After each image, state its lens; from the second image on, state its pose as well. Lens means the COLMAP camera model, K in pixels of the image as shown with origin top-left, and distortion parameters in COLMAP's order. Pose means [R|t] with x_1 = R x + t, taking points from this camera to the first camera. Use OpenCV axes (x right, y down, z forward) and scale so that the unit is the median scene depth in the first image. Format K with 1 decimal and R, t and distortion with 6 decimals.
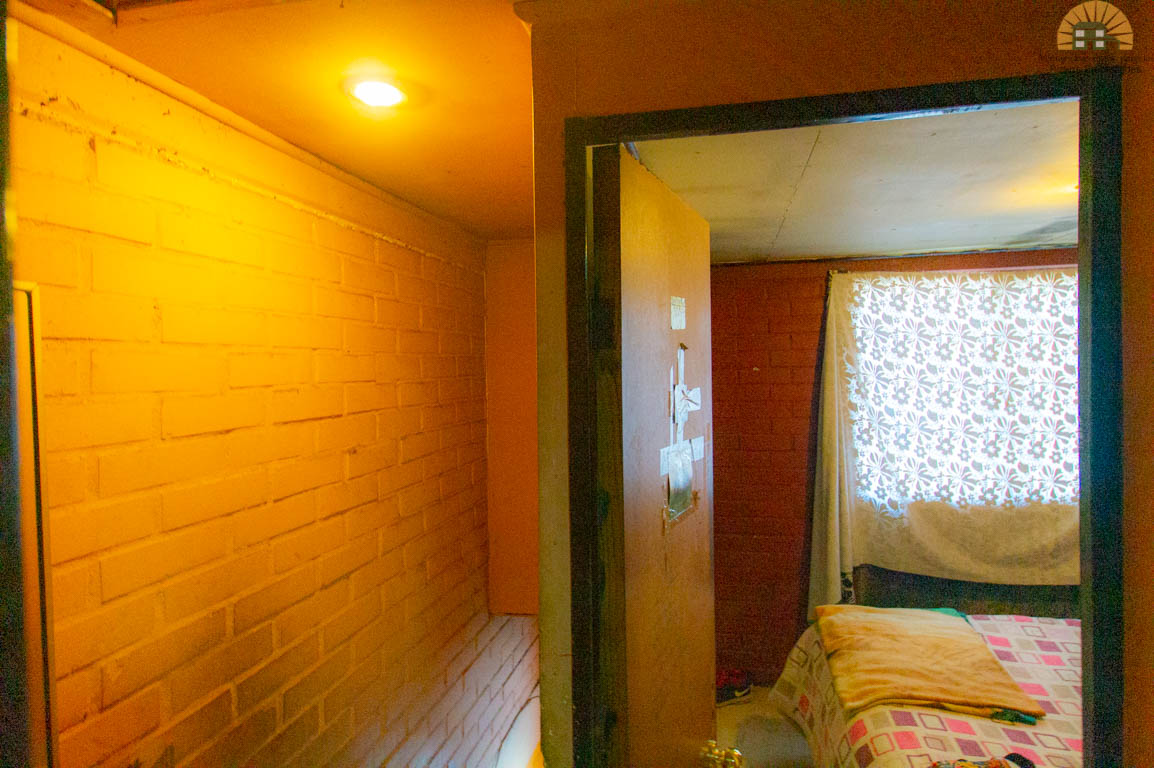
lens RADIAL K [[692.9, 0, 567.7], [0, 692.9, 377.1], [0, 0, 1]] dist [0.006098, 0.001886]
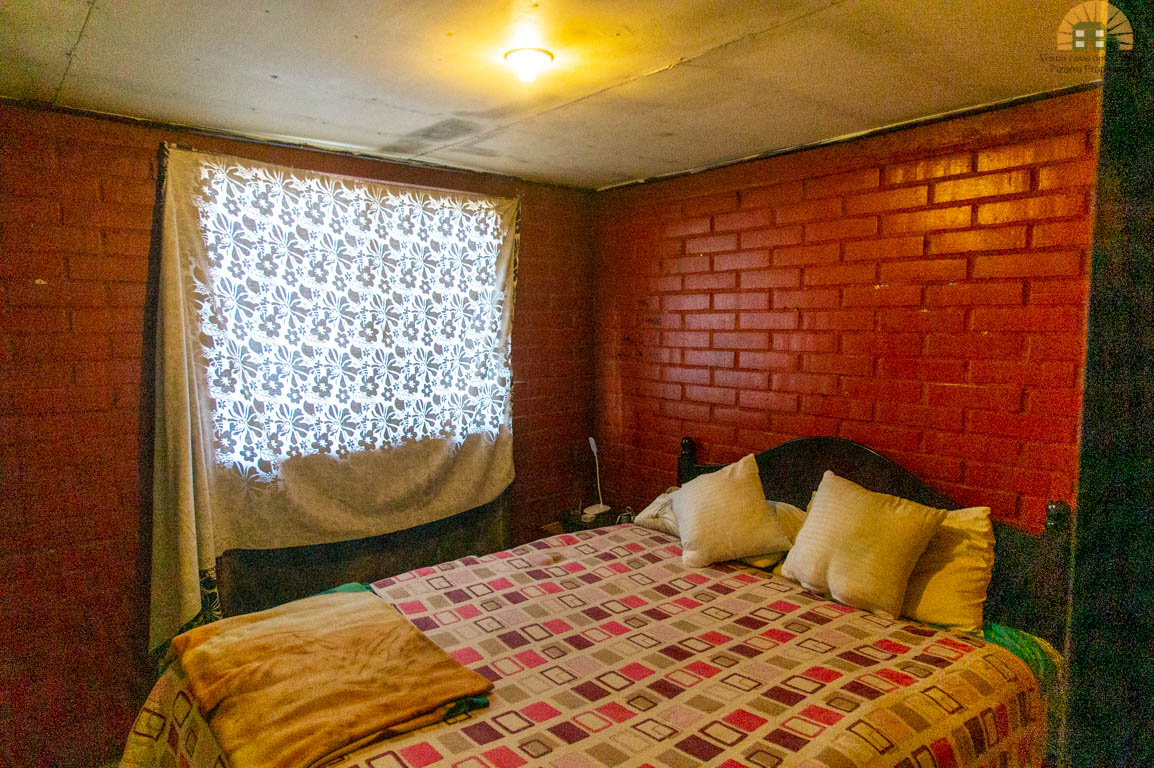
lens RADIAL K [[692.9, 0, 567.7], [0, 692.9, 377.1], [0, 0, 1]] dist [0.006098, 0.001886]
pose [[0.599065, -0.051127, 0.799066, 0.057907], [0.005189, 0.998186, 0.059977, 0.039979], [-0.800683, -0.031784, 0.598244, 0.271305]]
